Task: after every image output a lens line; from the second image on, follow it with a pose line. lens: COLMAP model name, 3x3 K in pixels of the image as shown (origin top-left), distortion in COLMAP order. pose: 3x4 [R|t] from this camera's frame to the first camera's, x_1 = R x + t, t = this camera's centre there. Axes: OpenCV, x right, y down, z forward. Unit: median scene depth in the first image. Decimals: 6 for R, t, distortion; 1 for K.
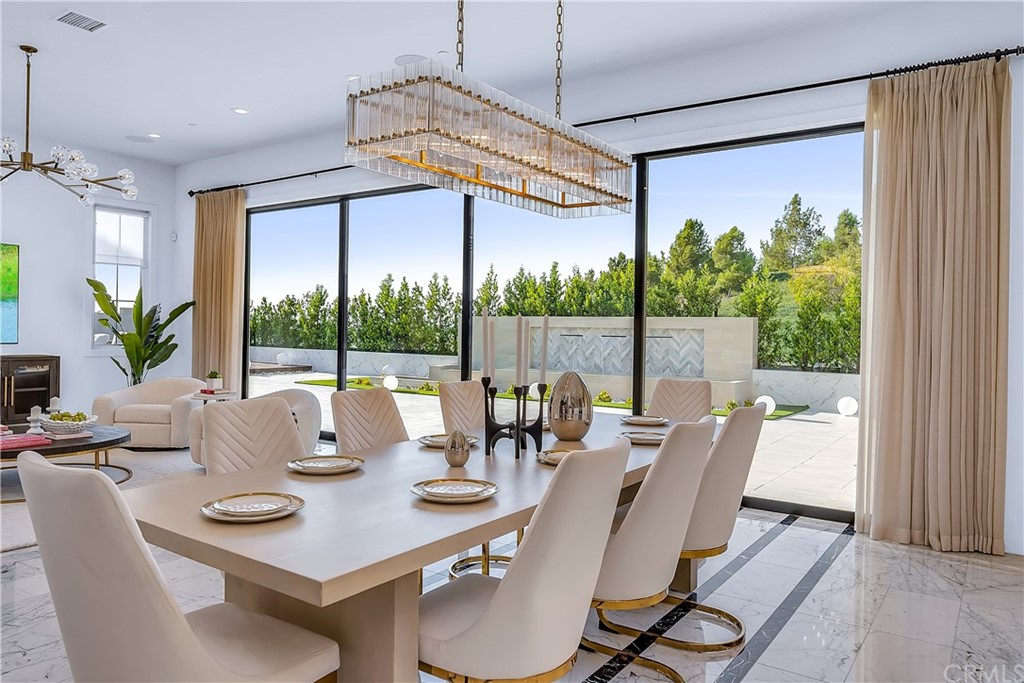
lens RADIAL K [[720.3, 0, 508.2], [0, 720.3, 330.4], [0, 0, 1]] dist [-0.004774, -0.001388]
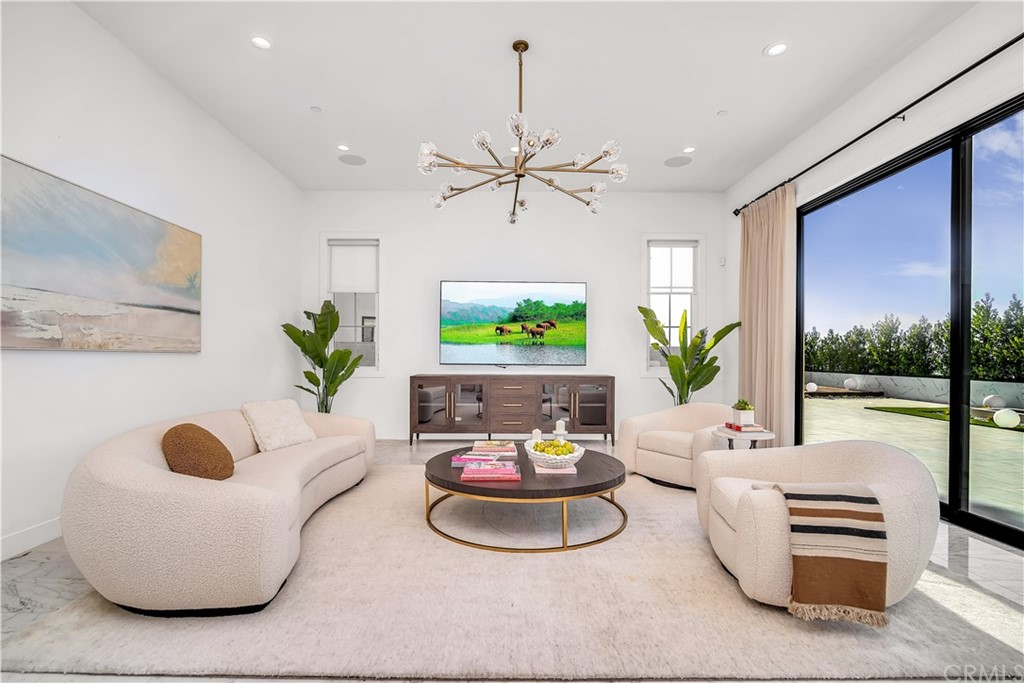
lens RADIAL K [[460.3, 0, 509.5], [0, 460.3, 357.8], [0, 0, 1]] dist [-0.005325, -0.000179]
pose [[0.587420, -0.011591, -0.809199, -0.080342], [0.004368, 0.999928, -0.011153, 0.008107], [0.809271, 0.003017, 0.587428, 0.258736]]
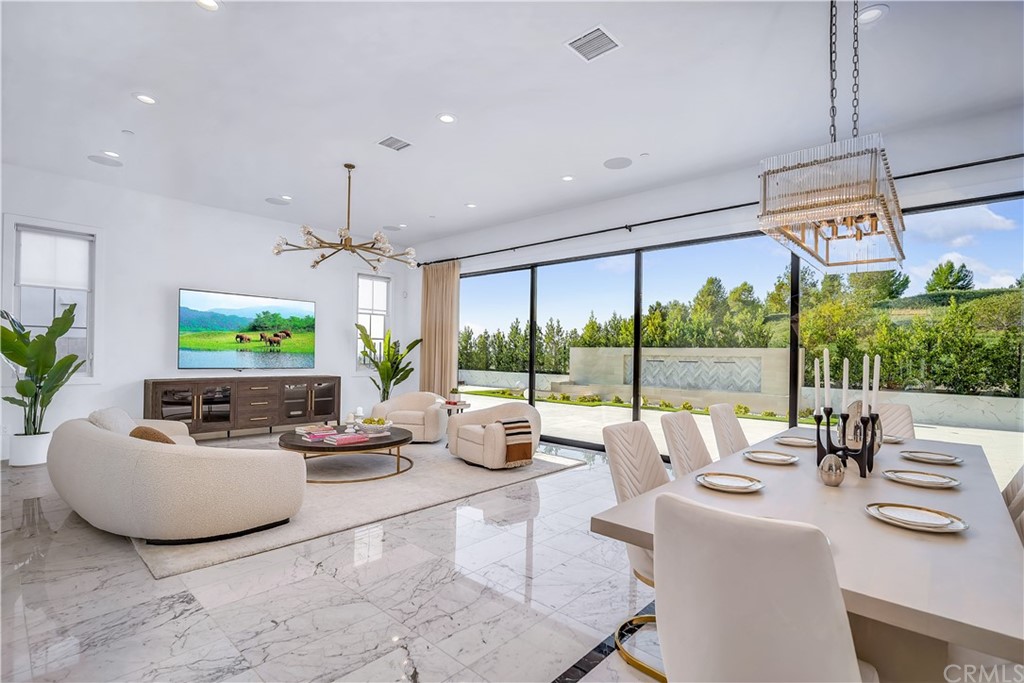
lens RADIAL K [[487.8, 0, 508.9], [0, 487.8, 348.8], [0, 0, 1]] dist [-0.001786, -0.000142]
pose [[0.992894, -0.001957, -0.118984, -0.094691], [0.000300, 0.999903, -0.013943, -0.004374], [0.118999, 0.013808, 0.992798, 0.028170]]
